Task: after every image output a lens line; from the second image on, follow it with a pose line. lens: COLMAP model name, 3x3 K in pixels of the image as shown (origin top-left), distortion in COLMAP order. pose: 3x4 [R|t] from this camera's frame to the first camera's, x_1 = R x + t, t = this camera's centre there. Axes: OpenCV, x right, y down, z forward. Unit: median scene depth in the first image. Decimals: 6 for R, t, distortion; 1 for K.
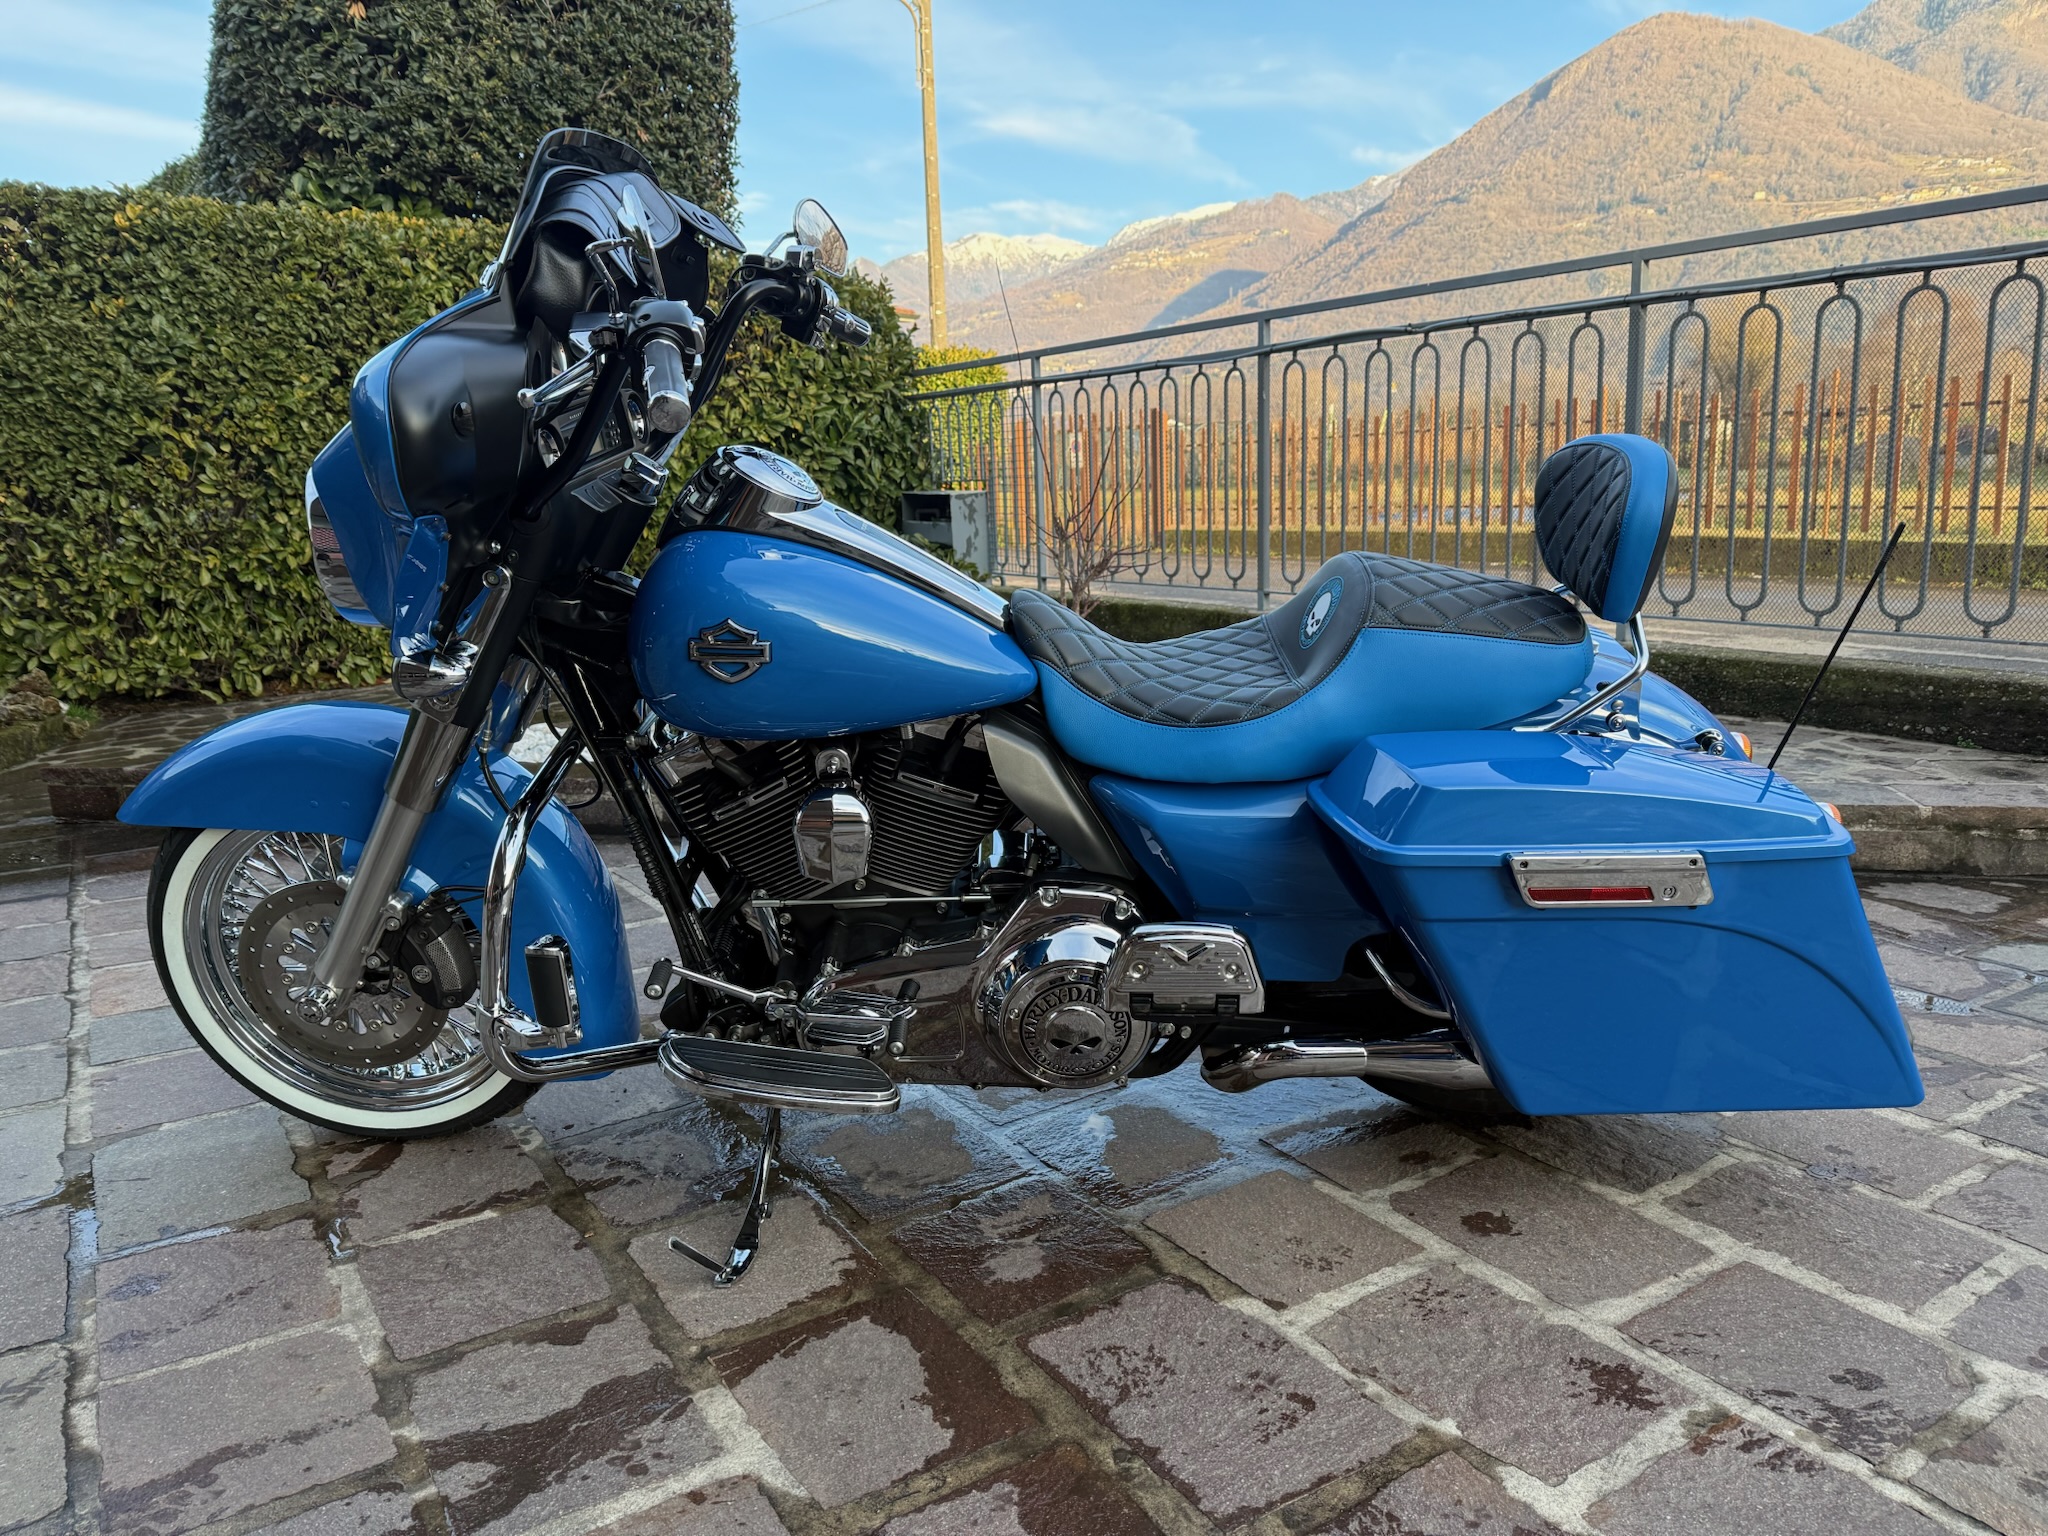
lens RADIAL K [[1451.7, 0, 1037.4], [0, 1451.7, 772.0], [0, 0, 1]] dist [0.020843, -0.028907]
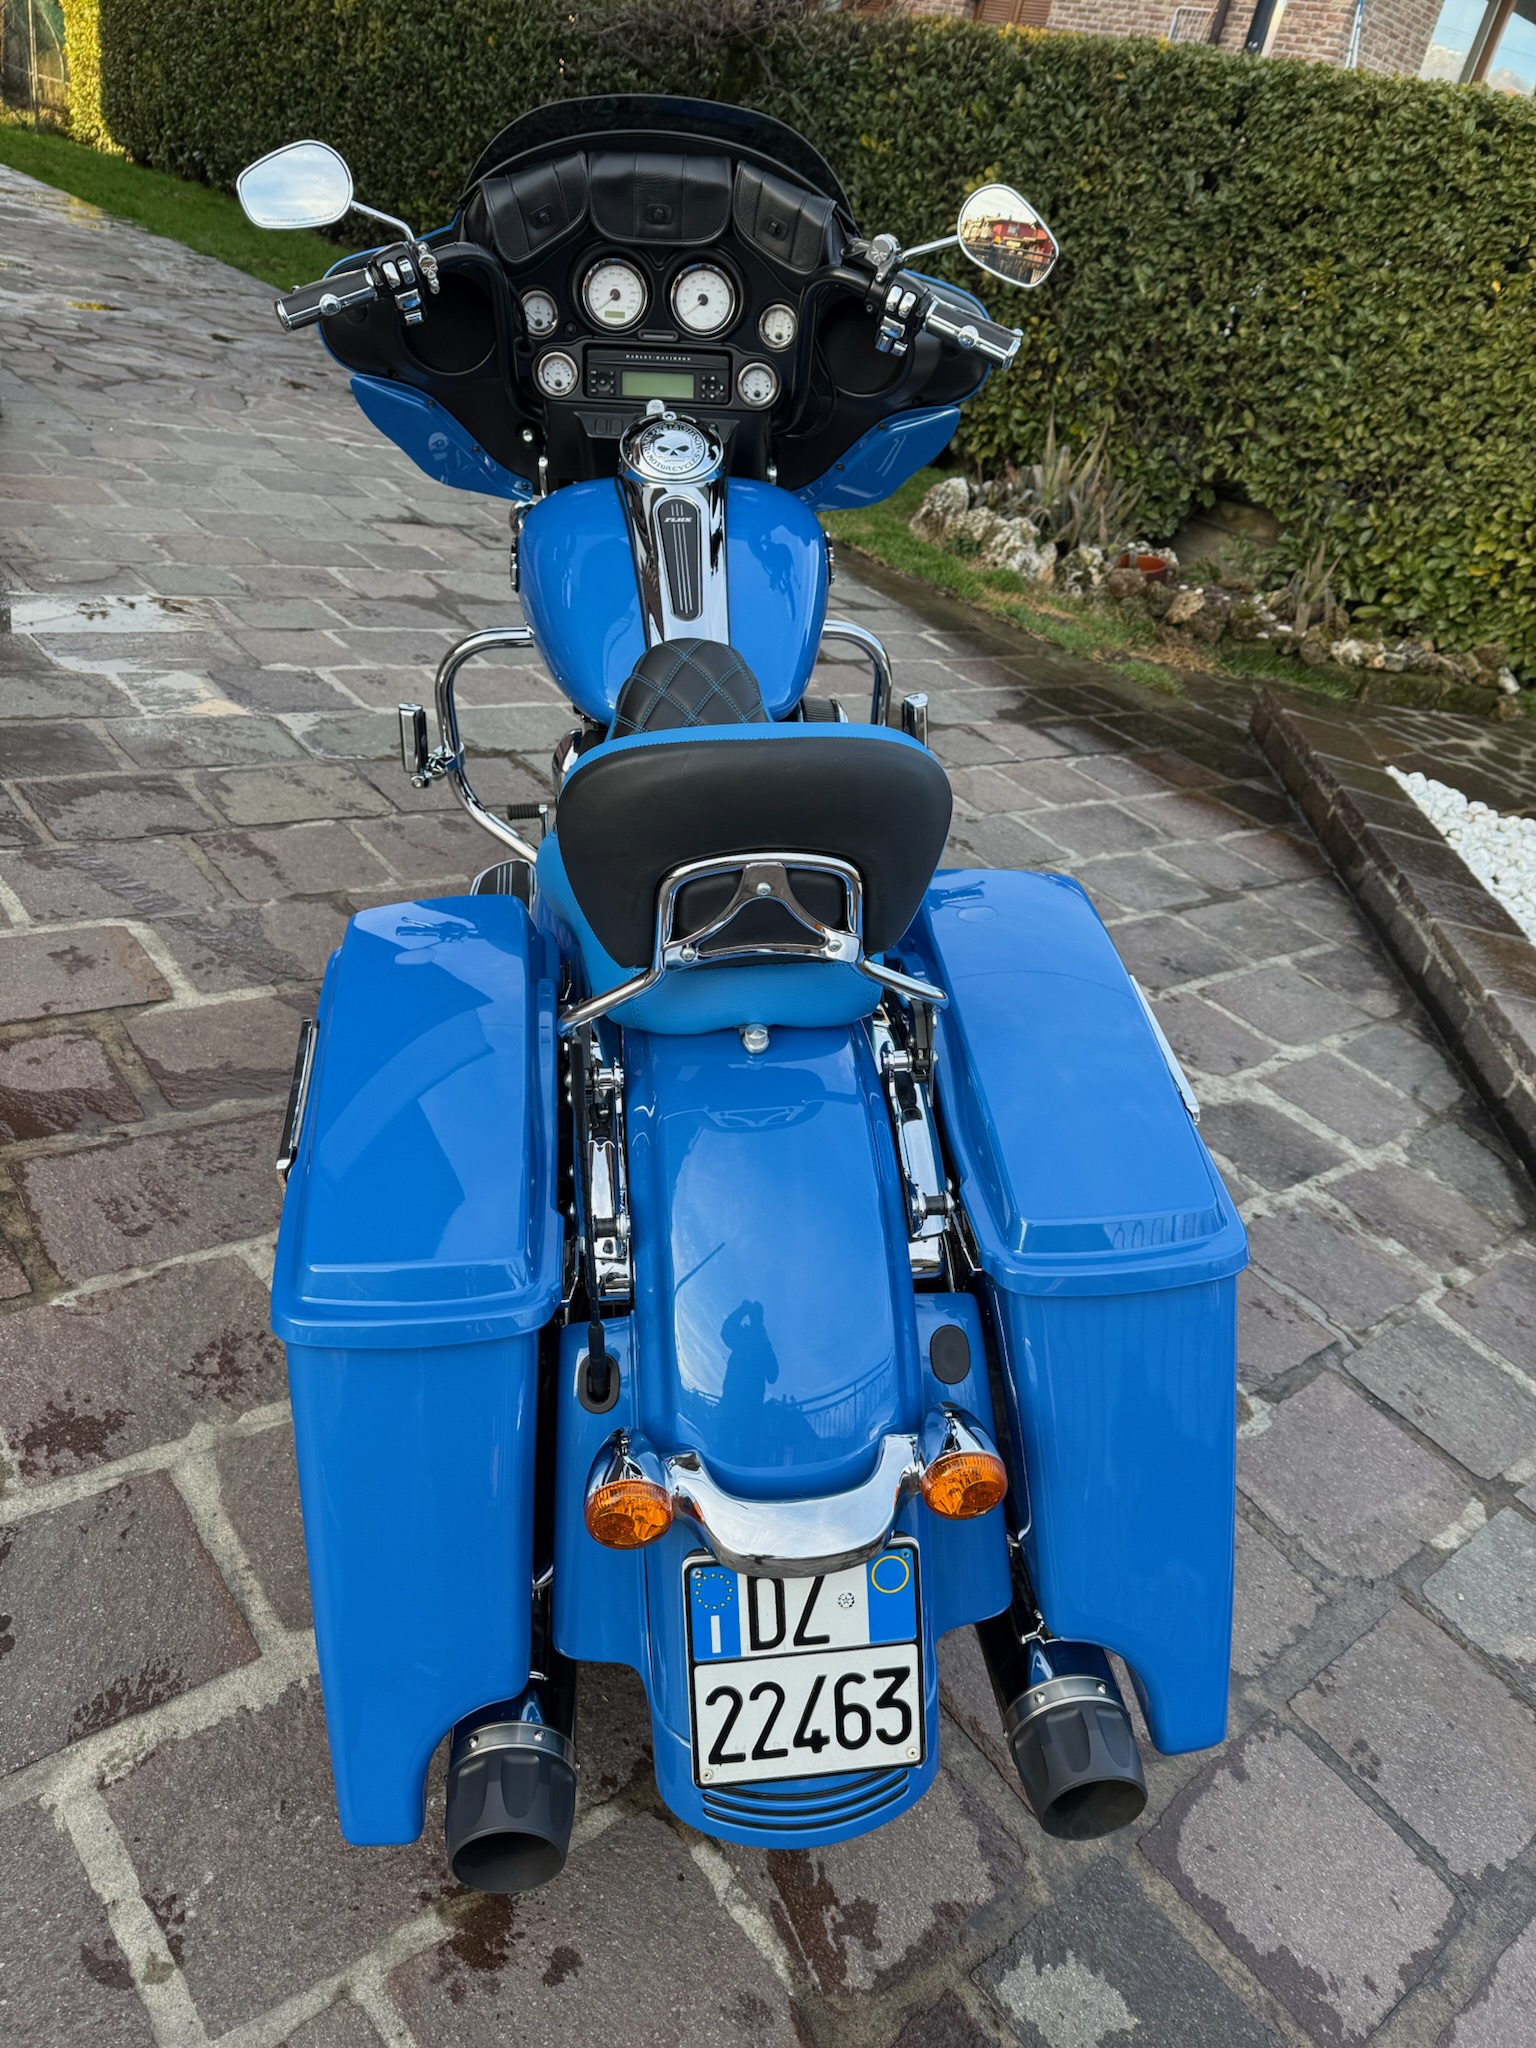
lens RADIAL K [[1451.7, 0, 762.5], [0, 1451.7, 1016.8], [0, 0, 1]] dist [0.020843, -0.028907]
pose [[0.091985, 0.544495, -0.833705, 0.285208], [-0.412649, 0.782823, 0.465735, -0.122699], [0.906234, 0.301187, 0.296693, 0.261793]]
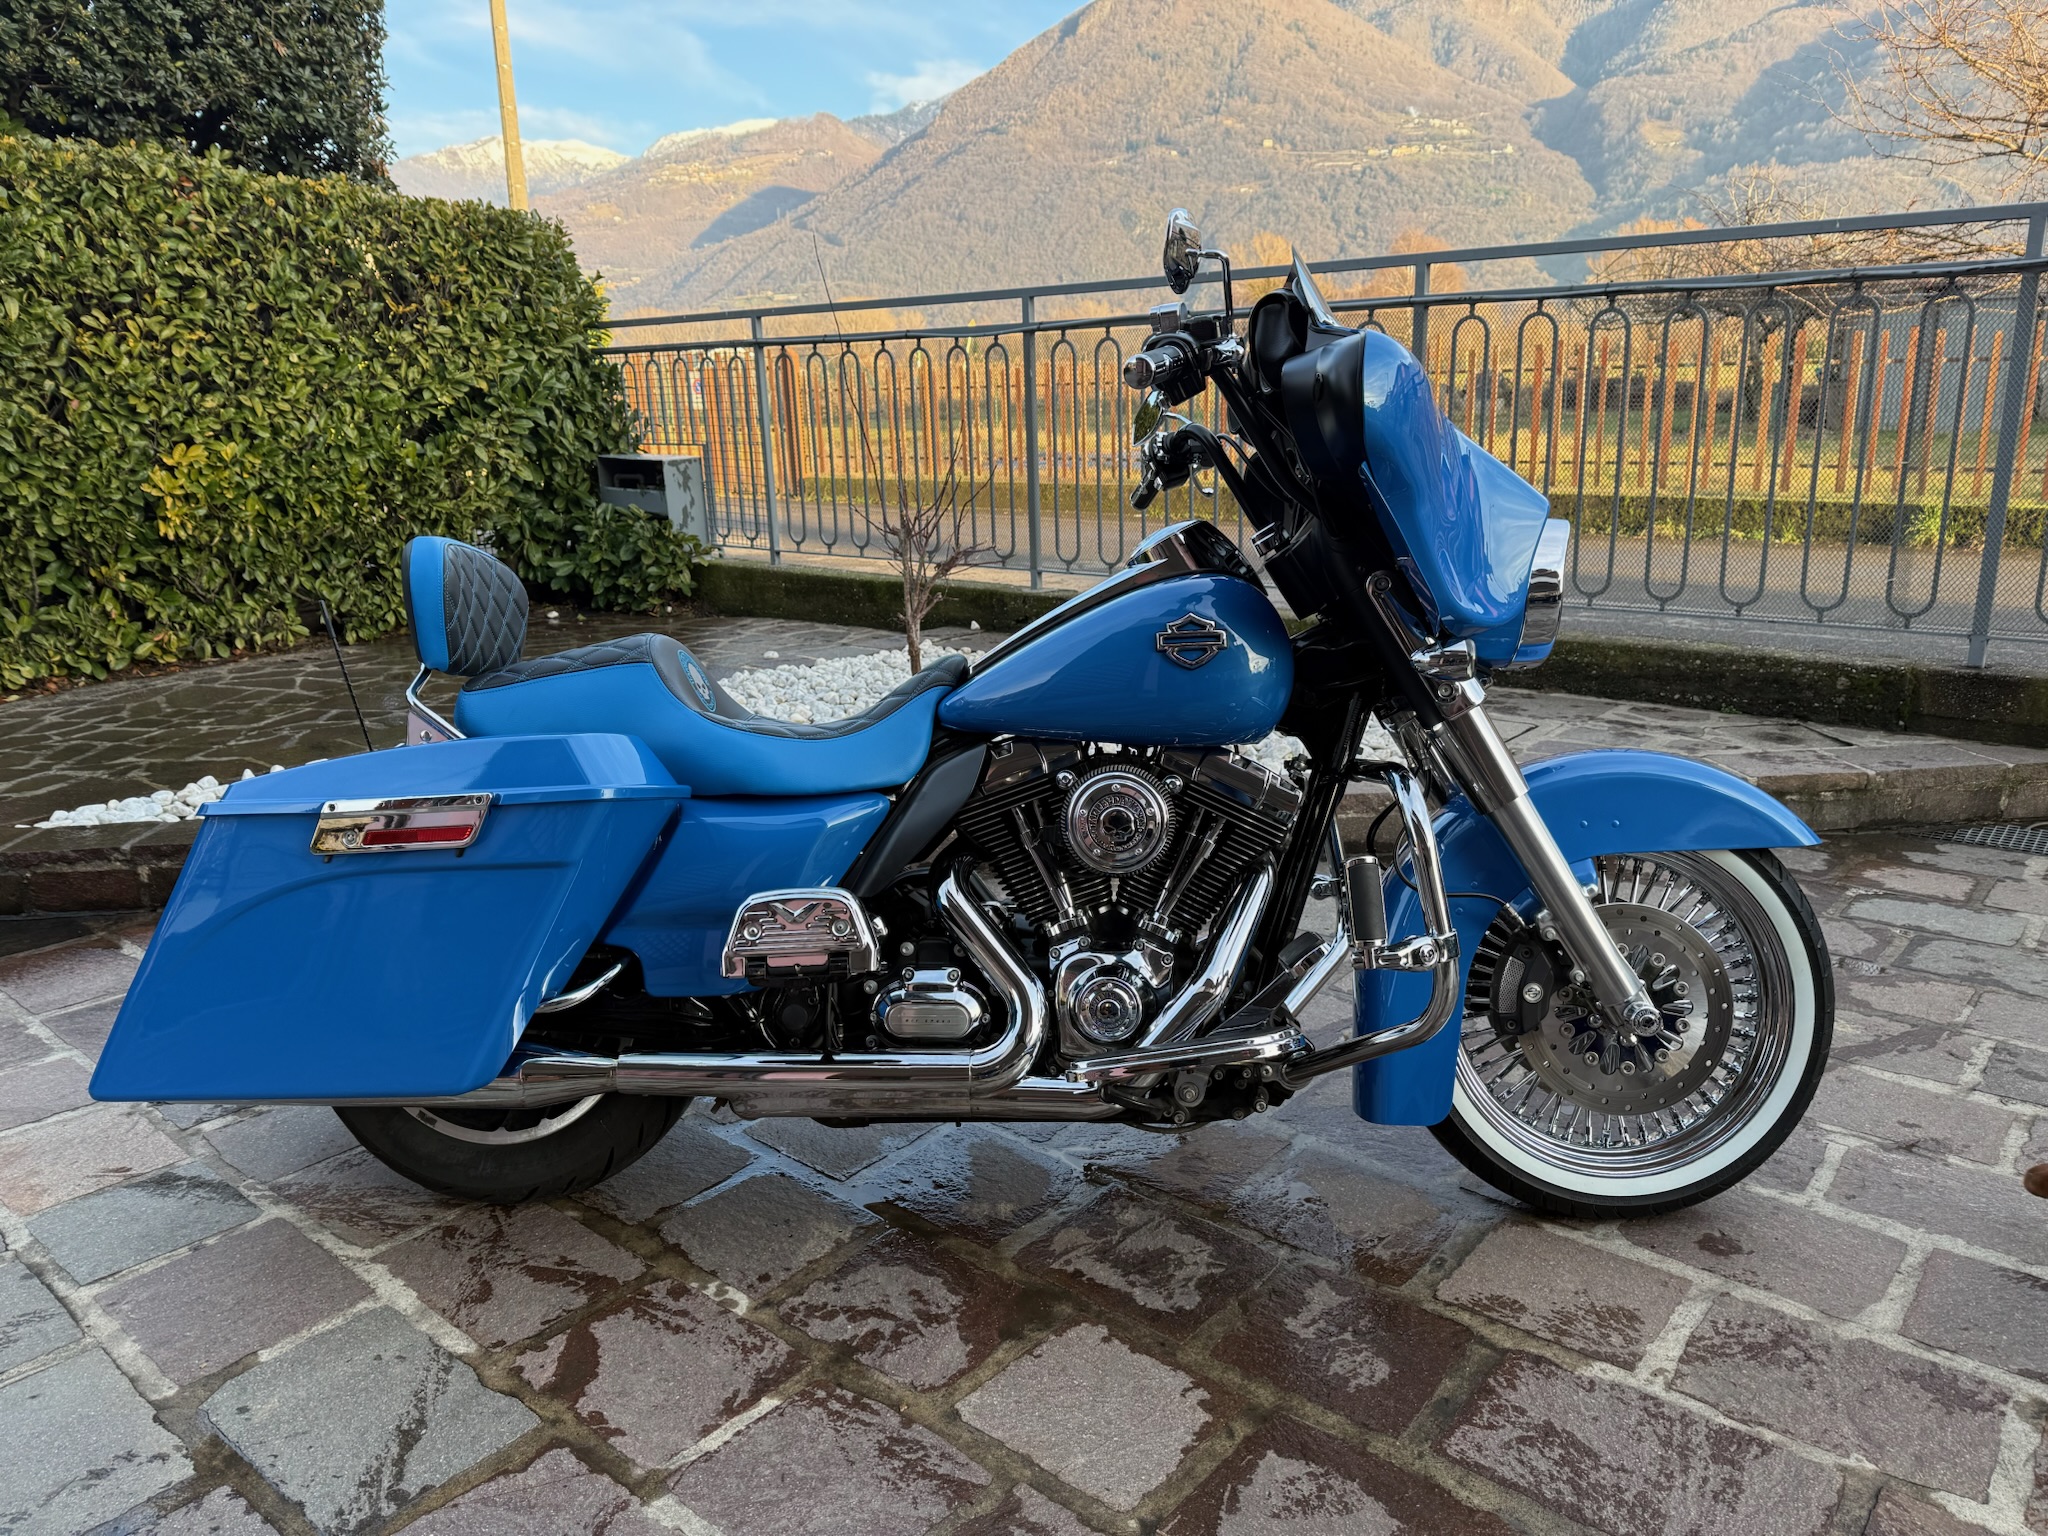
lens RADIAL K [[1451.7, 0, 1040.4], [0, 1451.7, 774.3], [0, 0, 1]] dist [0.020843, -0.028907]
pose [[0.955987, -0.067149, 0.285623, -0.142999], [0.052977, 0.996964, 0.057069, -0.040843], [-0.288588, -0.039426, 0.956641, 0.032936]]
